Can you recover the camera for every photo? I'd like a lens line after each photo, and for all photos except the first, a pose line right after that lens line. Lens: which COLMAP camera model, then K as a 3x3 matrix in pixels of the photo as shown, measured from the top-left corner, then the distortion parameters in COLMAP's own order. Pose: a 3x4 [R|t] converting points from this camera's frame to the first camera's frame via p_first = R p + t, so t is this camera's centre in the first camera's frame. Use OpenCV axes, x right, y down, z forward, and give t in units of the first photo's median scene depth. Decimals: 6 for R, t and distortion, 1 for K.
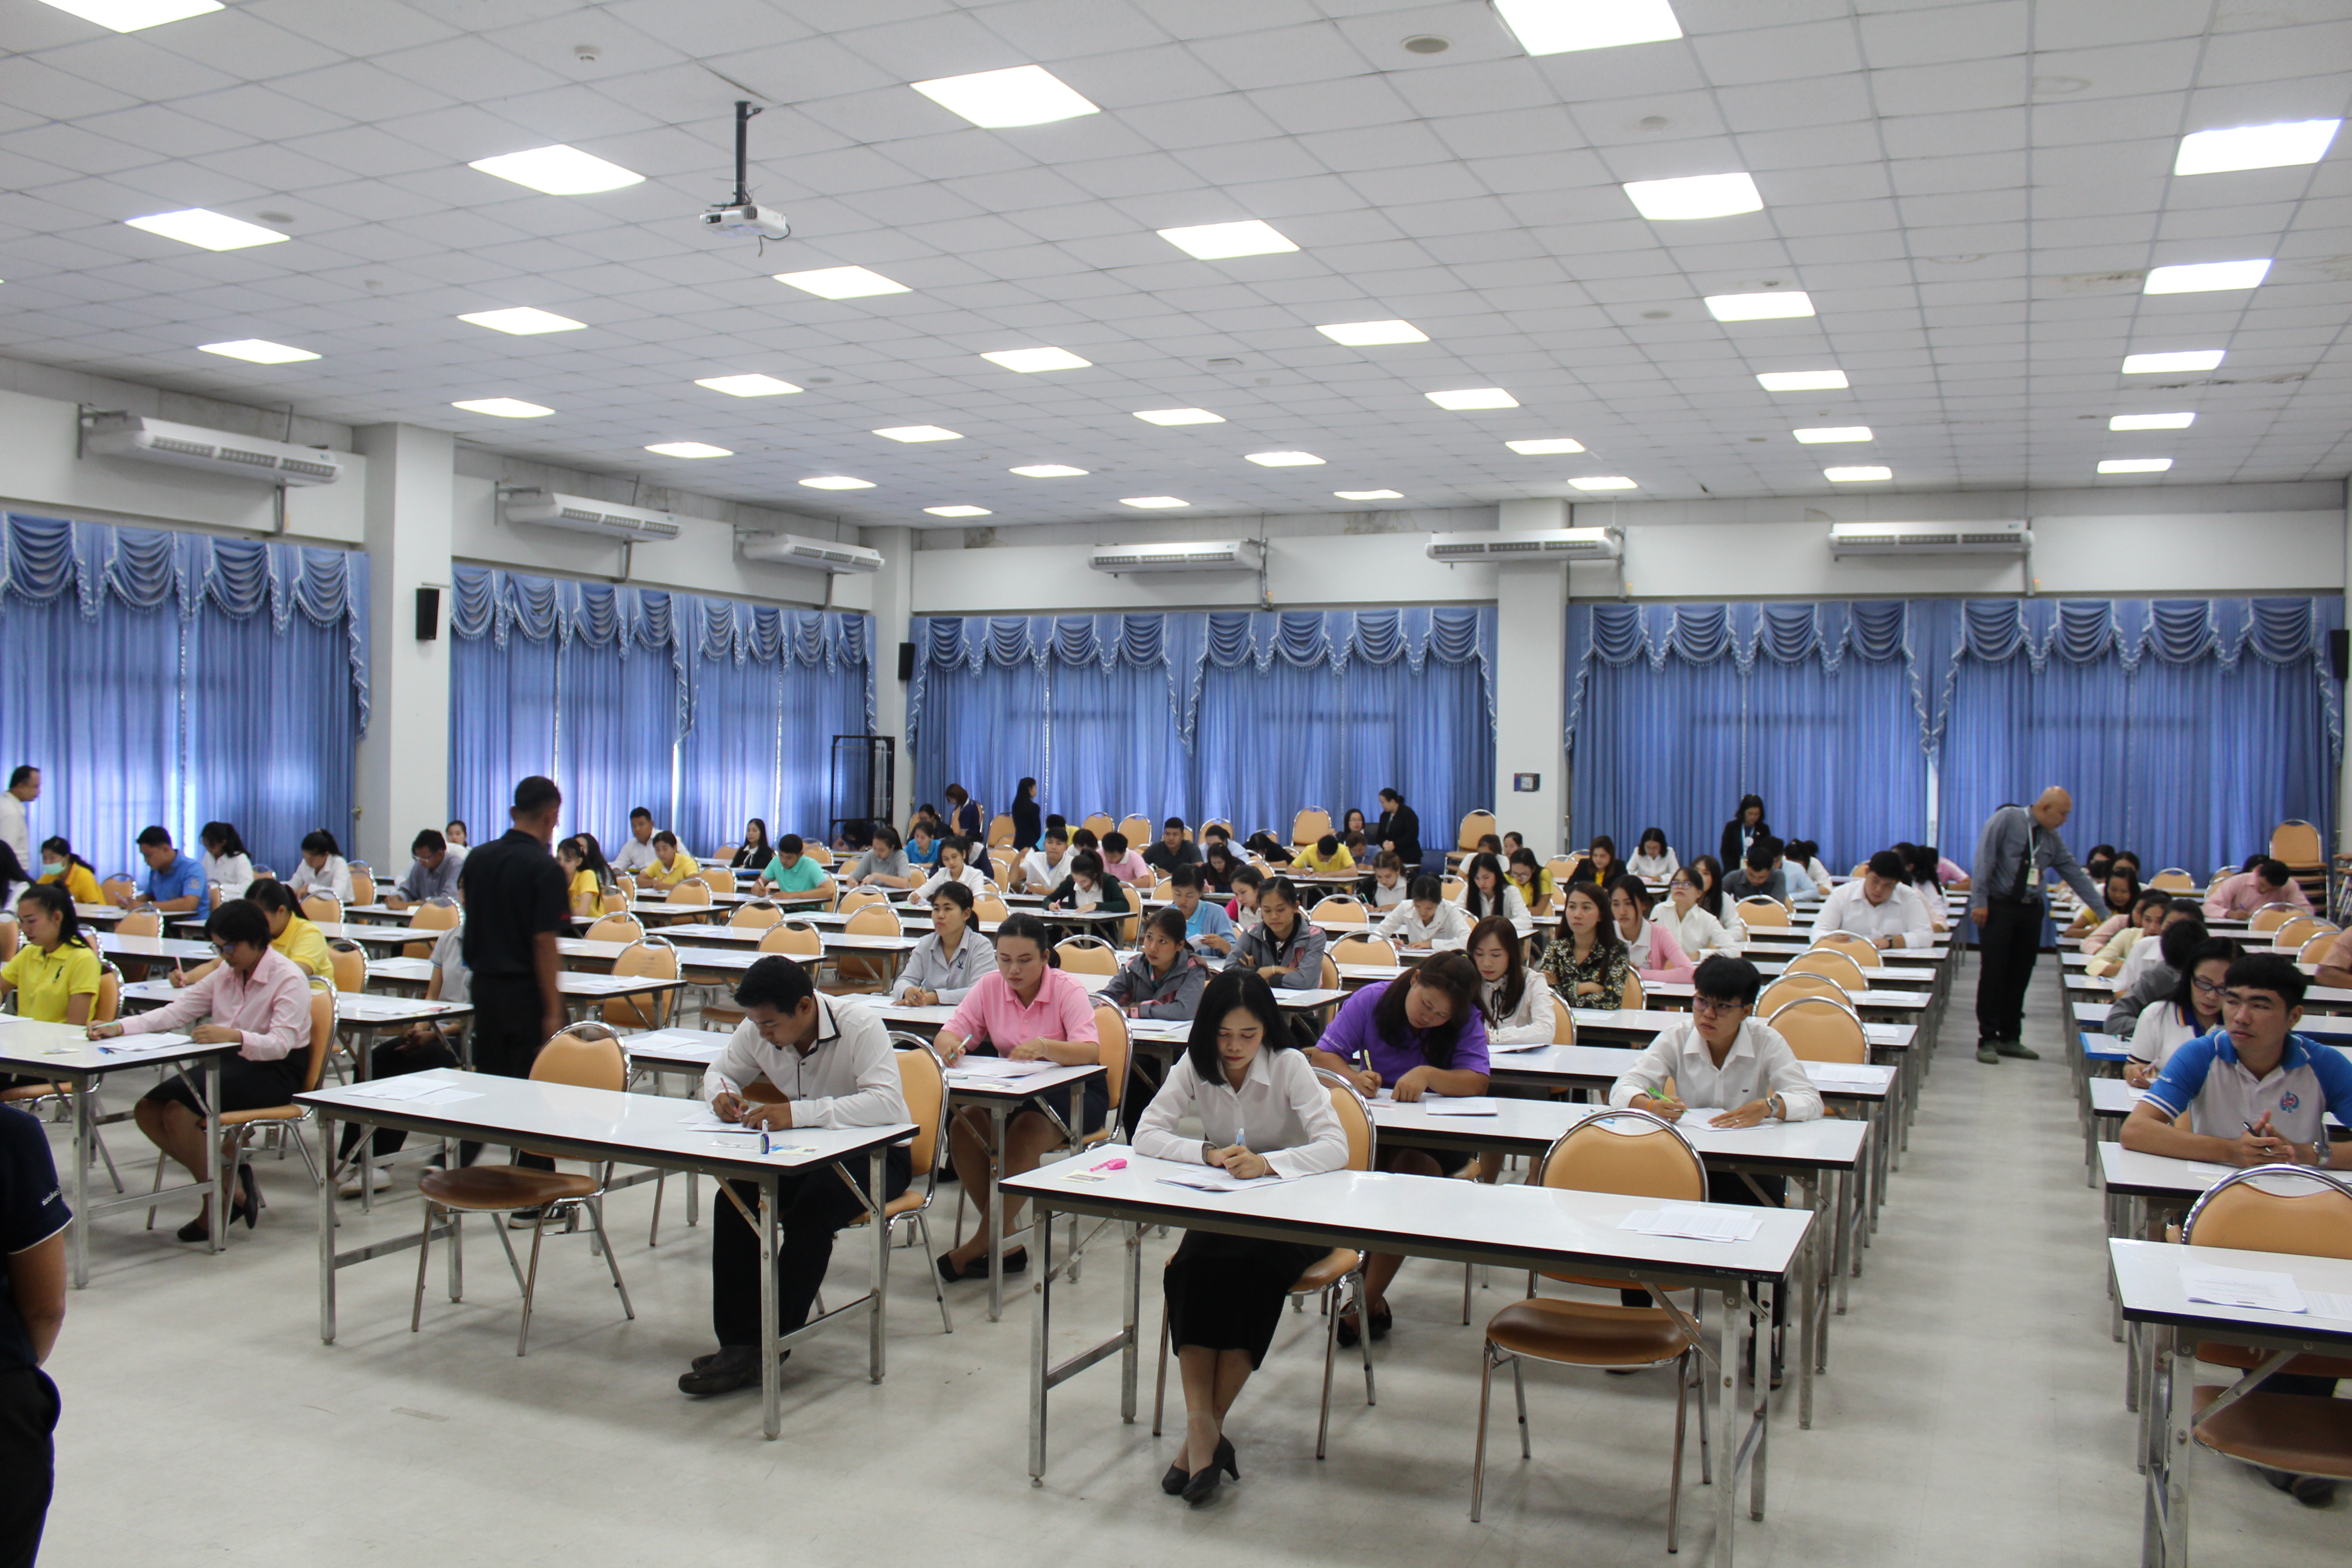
lens RADIAL K [[1926.9, 0, 1174.1], [0, 1926.9, 771.1], [0, 0, 1]] dist [-0.104058, 0.071970]
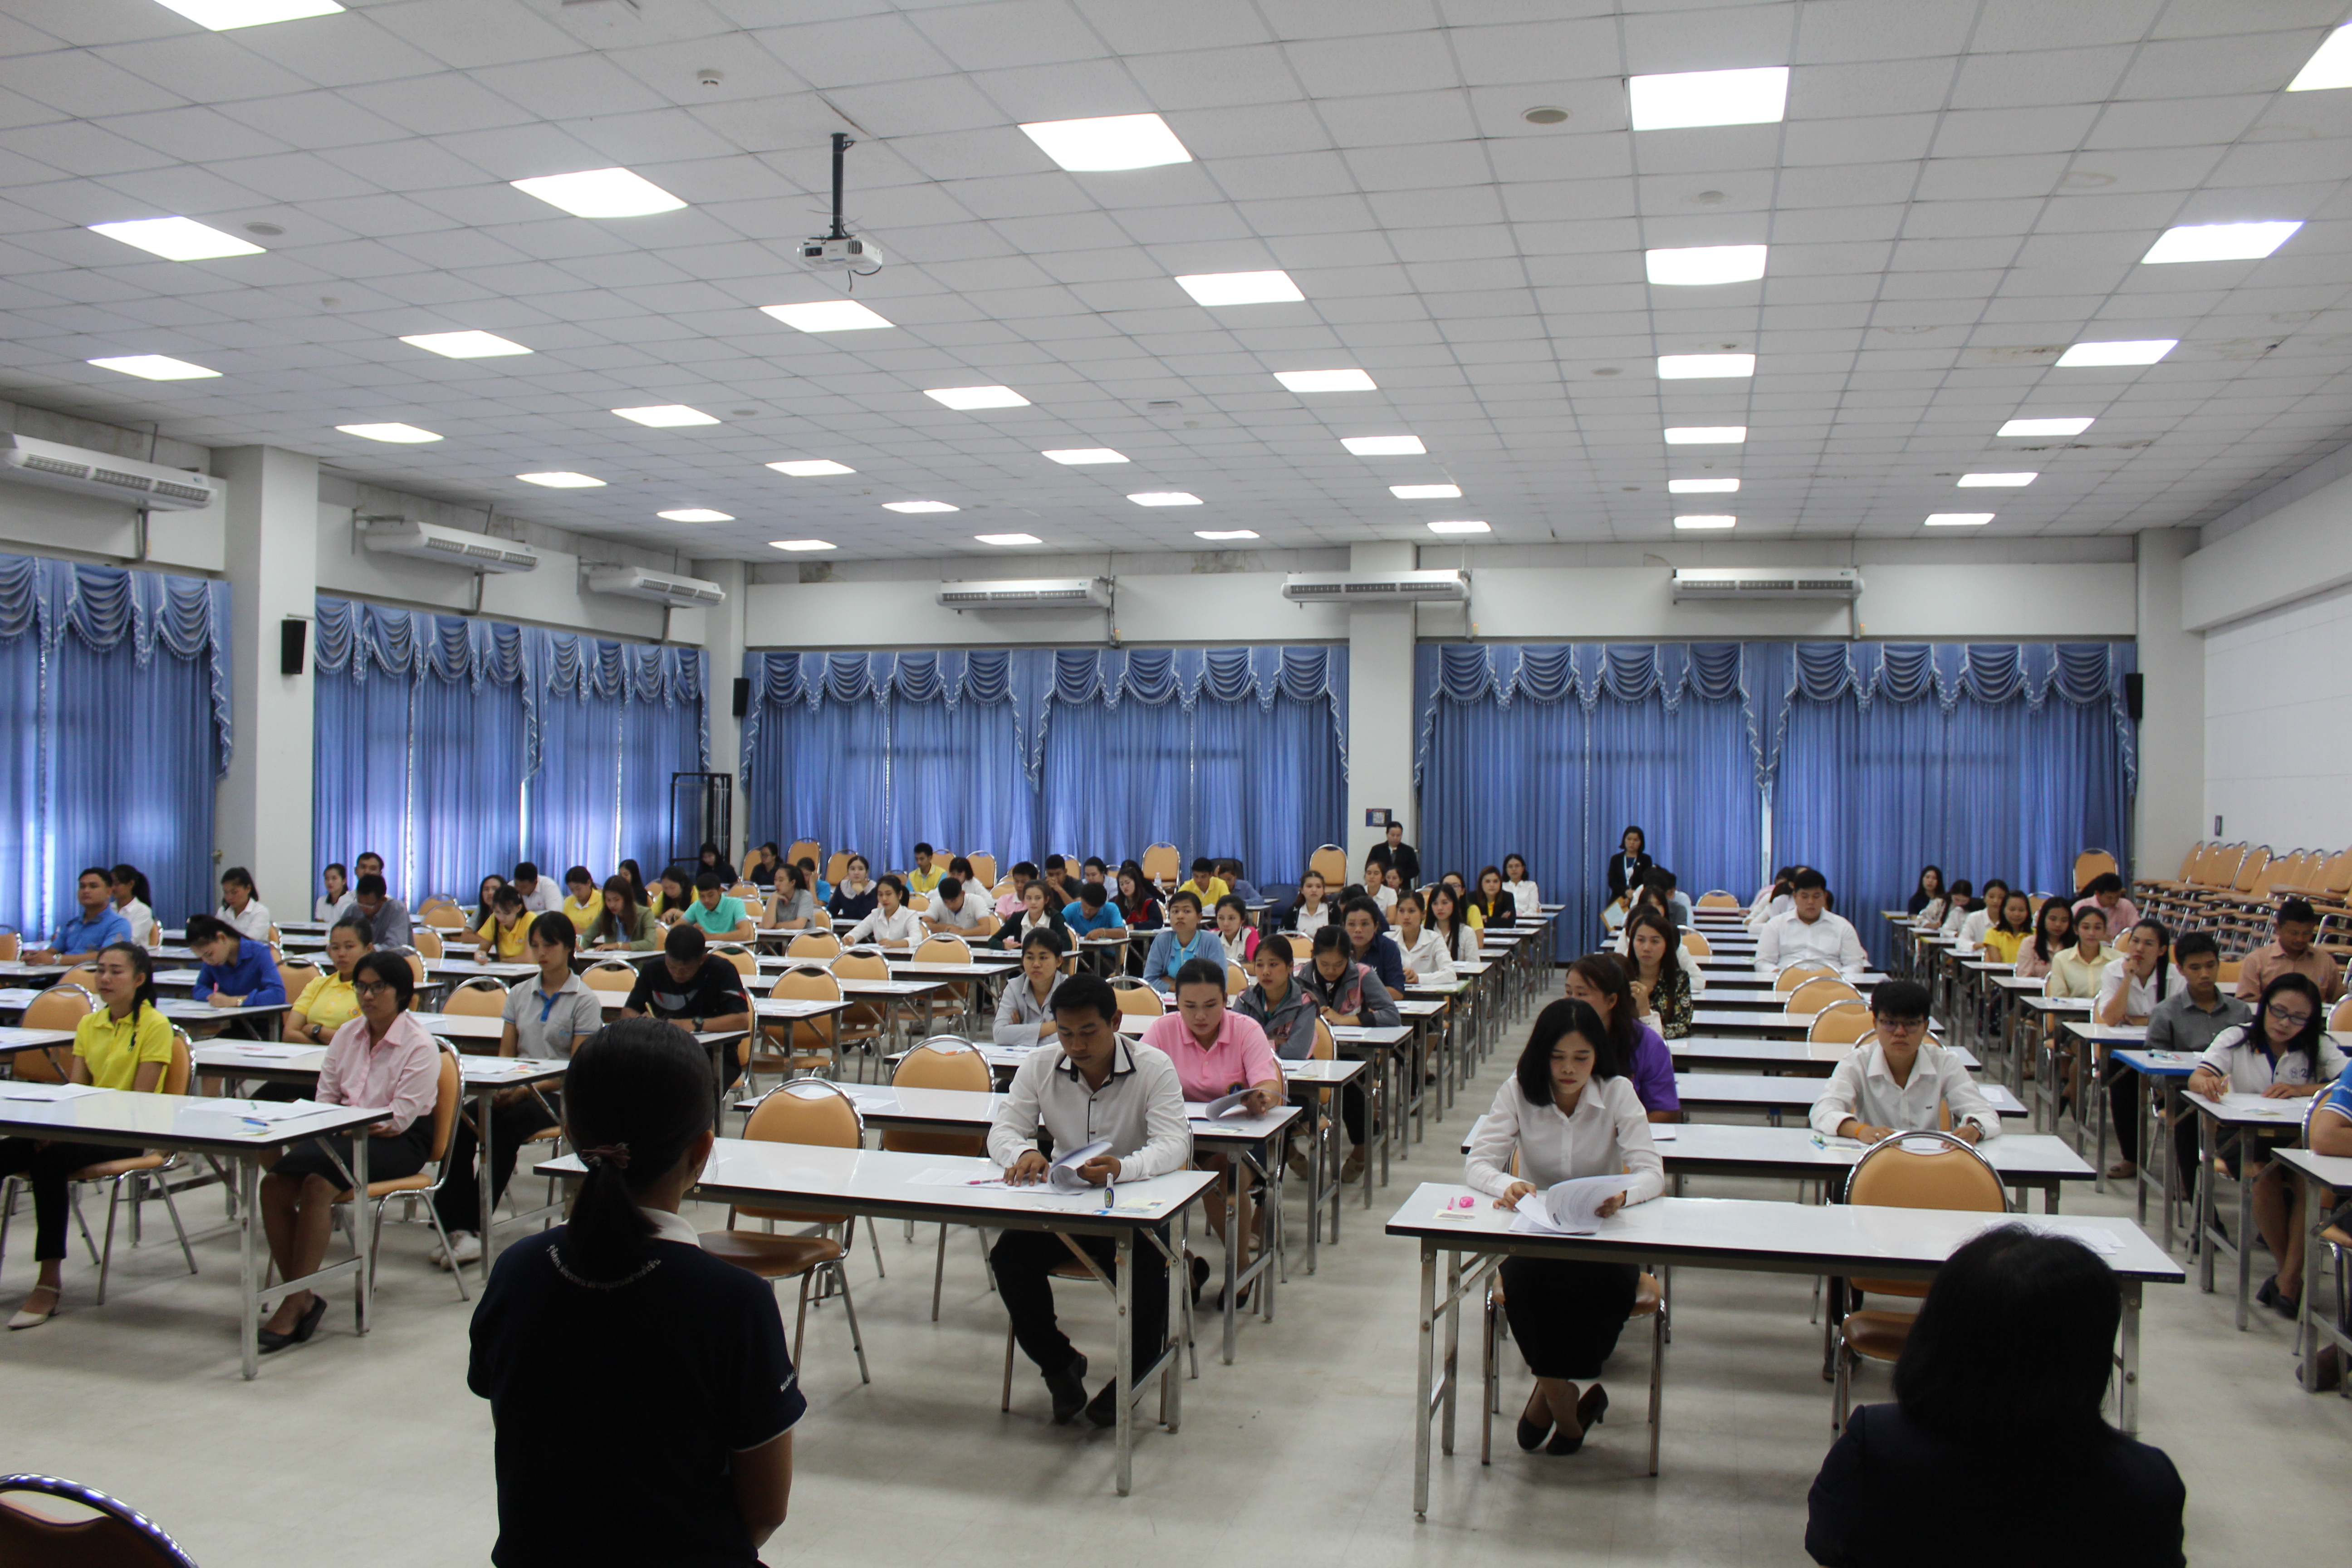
lens RADIAL K [[1926.9, 0, 1156.0], [0, 1926.9, 779.8], [0, 0, 1]] dist [-0.104058, 0.071970]
pose [[0.988703, -0.003006, 0.149859, -0.111706], [0.004907, 0.999912, -0.012315, -0.002886], [-0.149809, 0.012911, 0.988631, 0.003108]]
